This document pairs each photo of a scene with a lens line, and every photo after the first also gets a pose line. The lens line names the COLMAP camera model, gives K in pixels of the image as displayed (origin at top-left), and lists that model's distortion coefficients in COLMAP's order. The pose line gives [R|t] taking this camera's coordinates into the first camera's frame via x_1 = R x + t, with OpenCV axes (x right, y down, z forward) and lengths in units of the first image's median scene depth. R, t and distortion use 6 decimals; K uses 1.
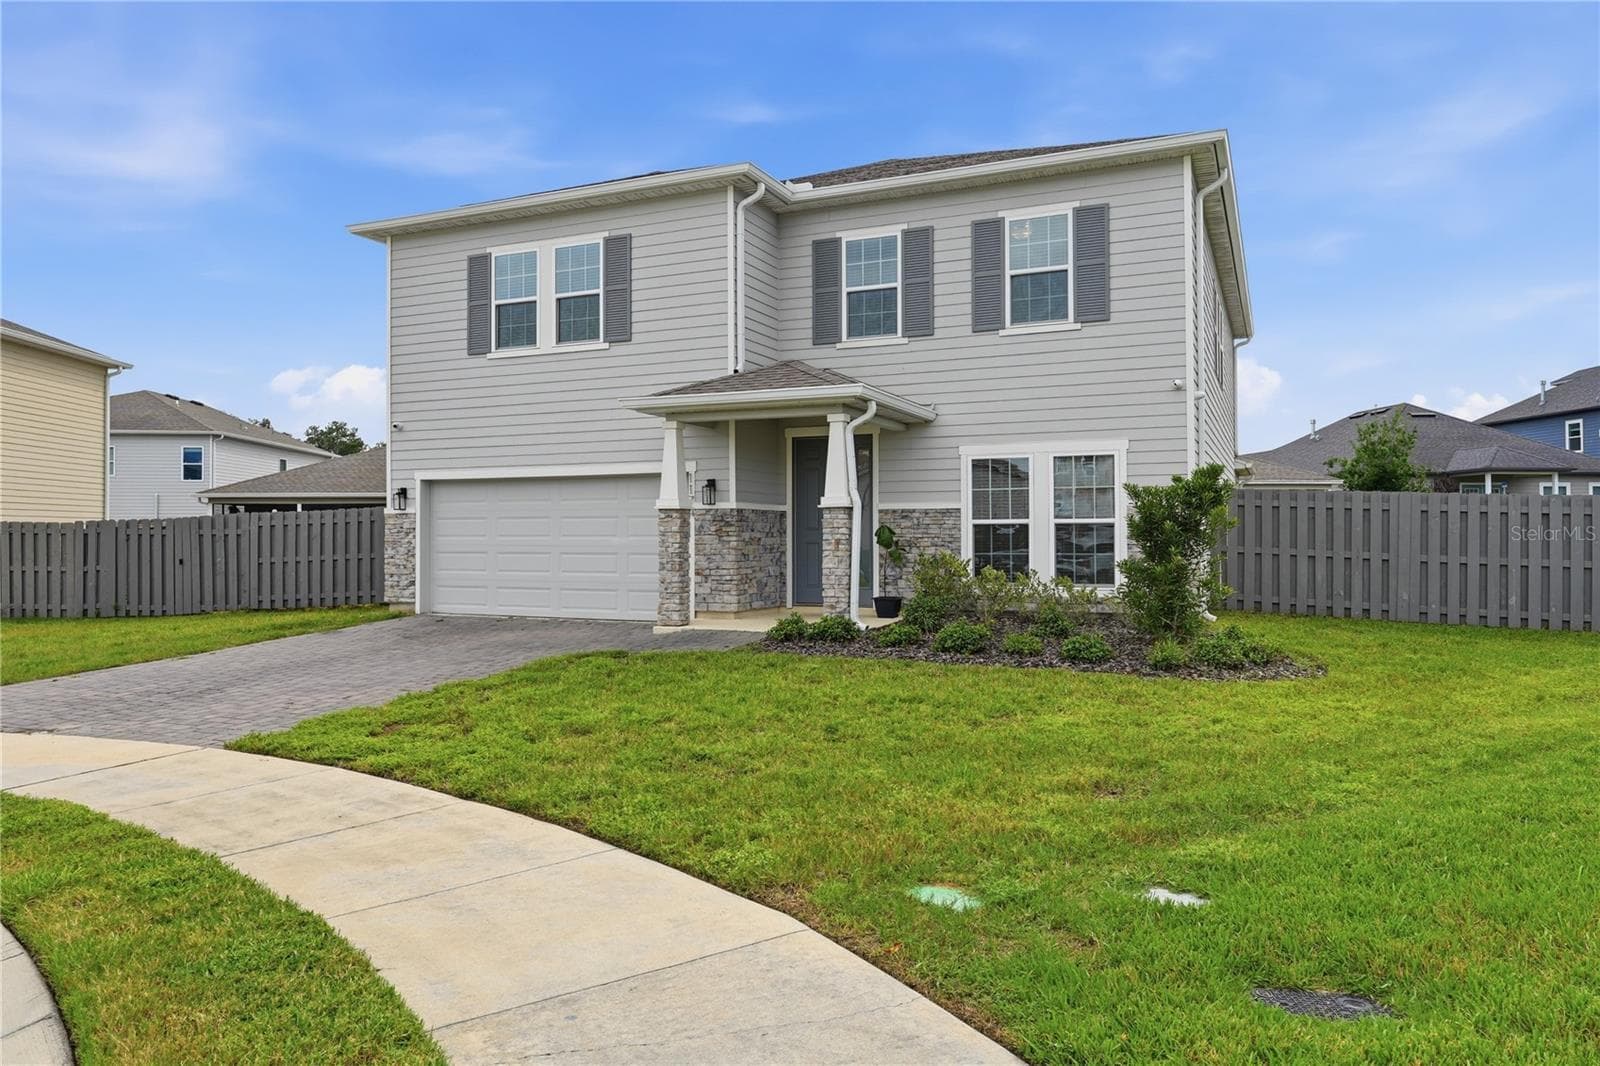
lens RADIAL K [[1066.1, 0, 800.0], [0, 1066.1, 533.0], [0, 0, 1]] dist [0.003199, 0.001319]
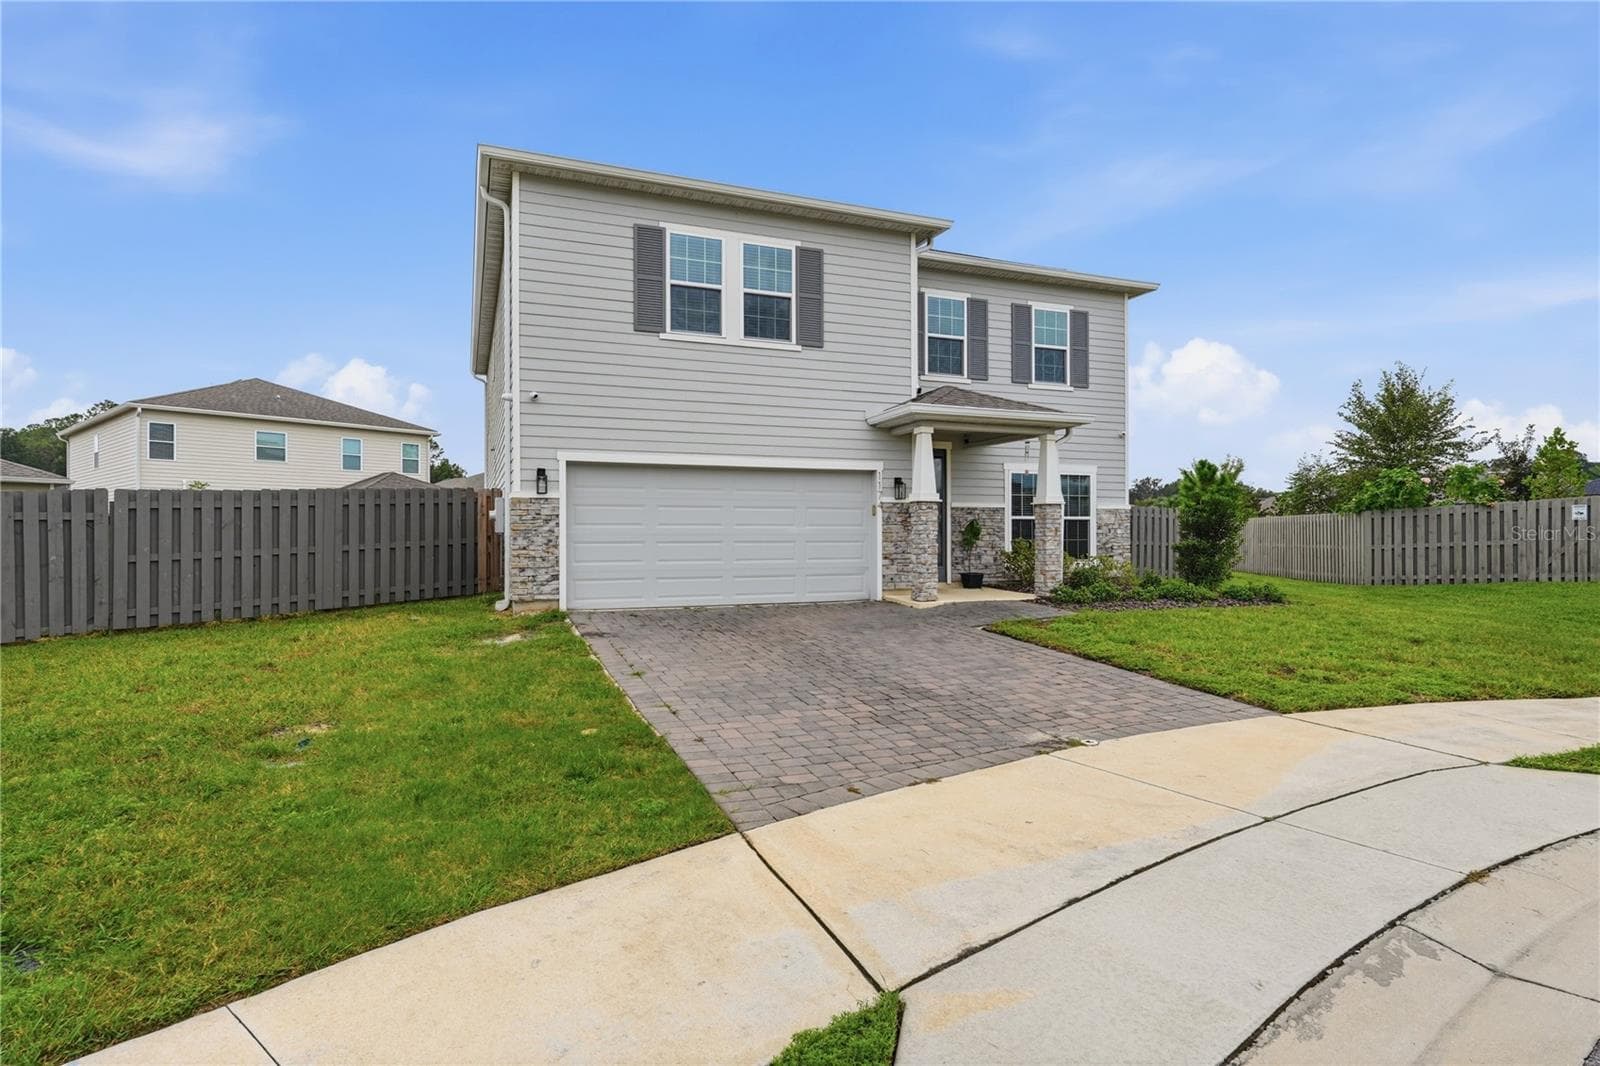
lens RADIAL K [[840.2, 0, 800.4], [0, 840.2, 540.0], [0, 0, 1]] dist [-0.000108, 0.000048]
pose [[0.695298, -0.002594, 0.718717, -0.802168], [-0.002713, 0.999977, 0.006234, 0.012671], [-0.718716, -0.006284, 0.695275, 0.415488]]
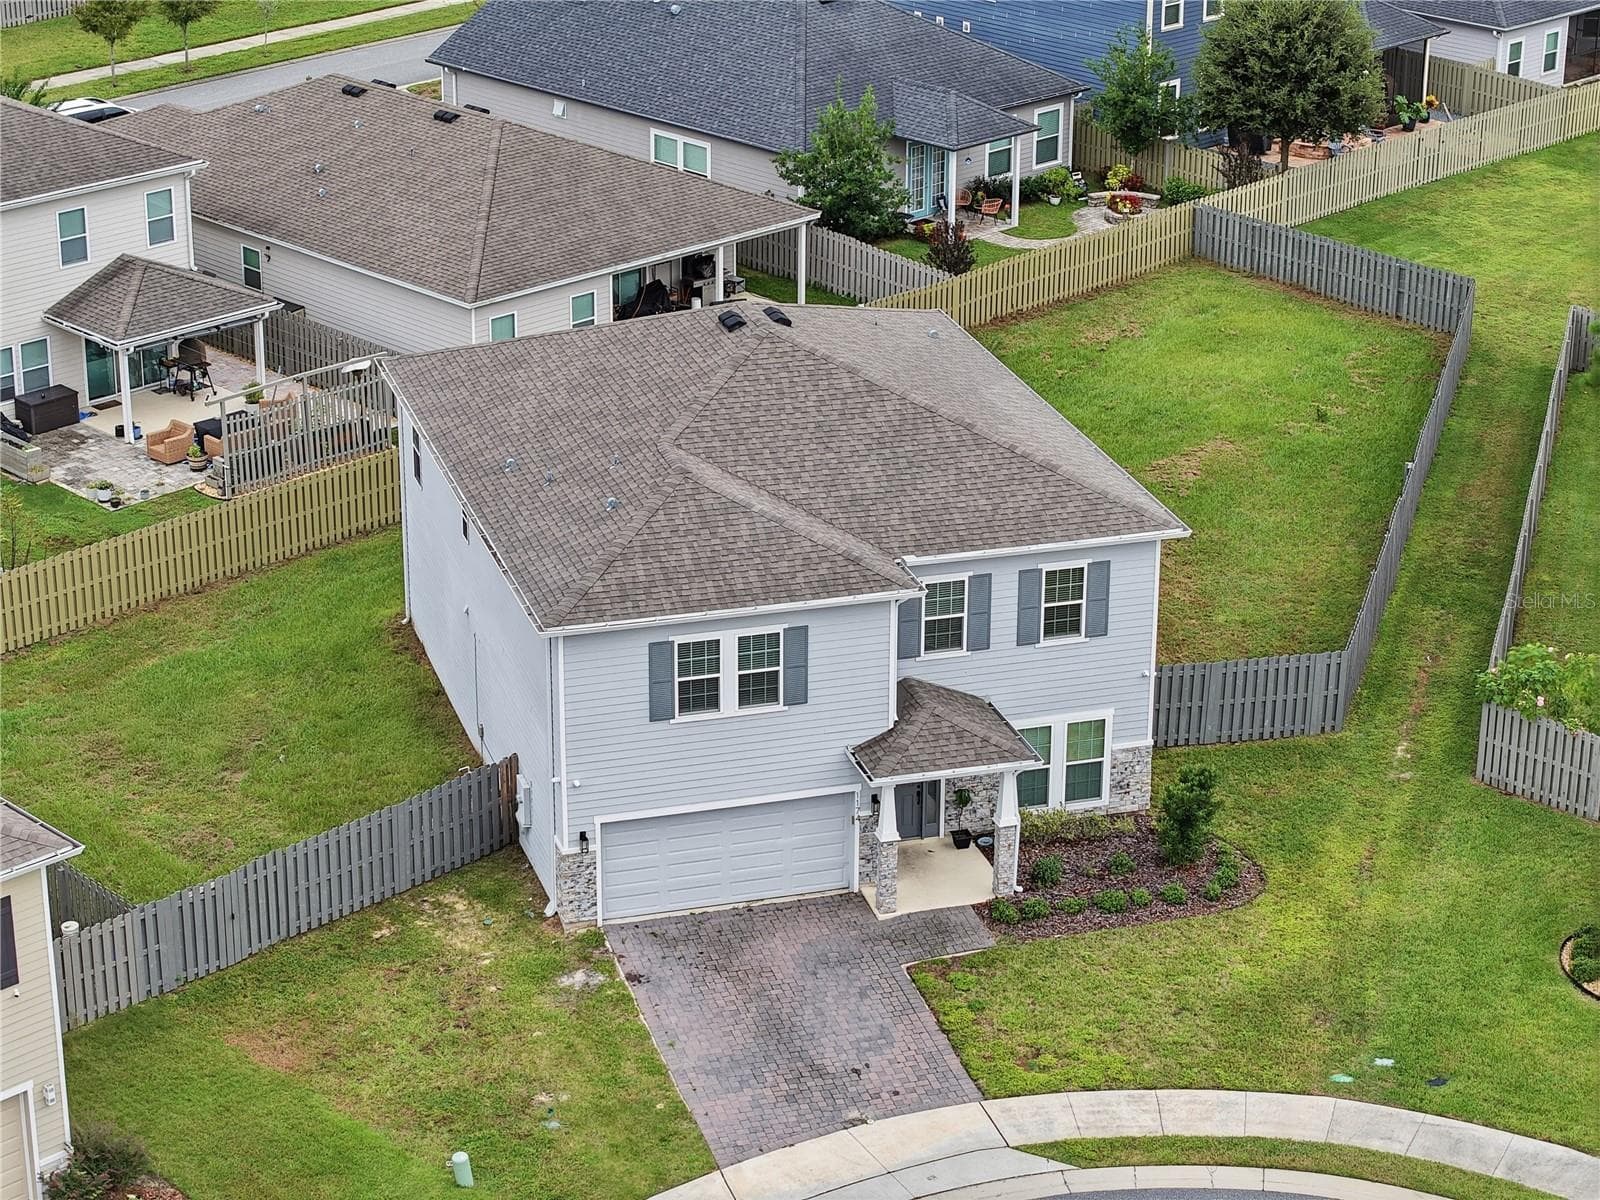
lens RADIAL K [[3412.3, 0, 800.0], [0, 3412.3, 600.0], [0, 0, 1]] dist [-0.222422, 0.583257]
pose [[0.753375, -0.241801, 0.611522, -2.645087], [-0.010216, 0.925526, 0.378546, -1.849027], [-0.657512, -0.291435, 0.694798, -1.803234]]
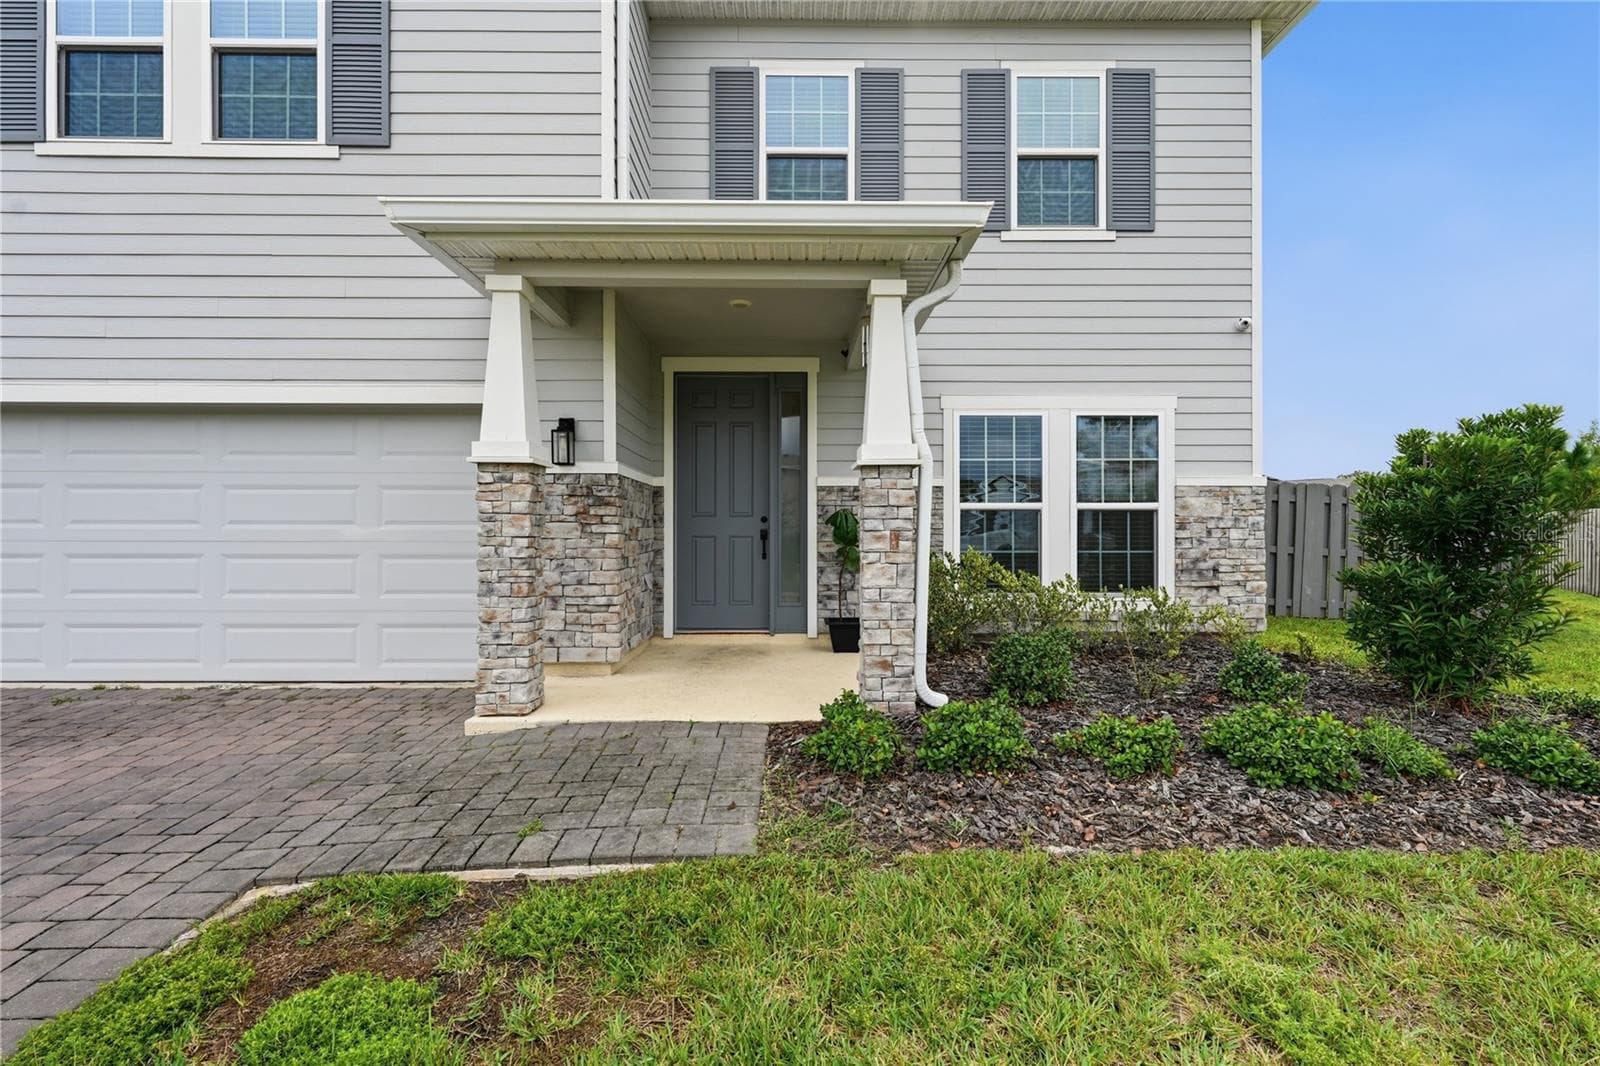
lens RADIAL K [[717.5, 0, 800.0], [0, 717.5, 533.0], [0, 0, 1]] dist [0.001225, -0.000053]
pose [[0.908425, 0.001872, 0.418044, -0.123416], [-0.004157, 0.999981, 0.004556, 0.005220], [-0.418028, -0.005877, 0.908415, 0.600097]]
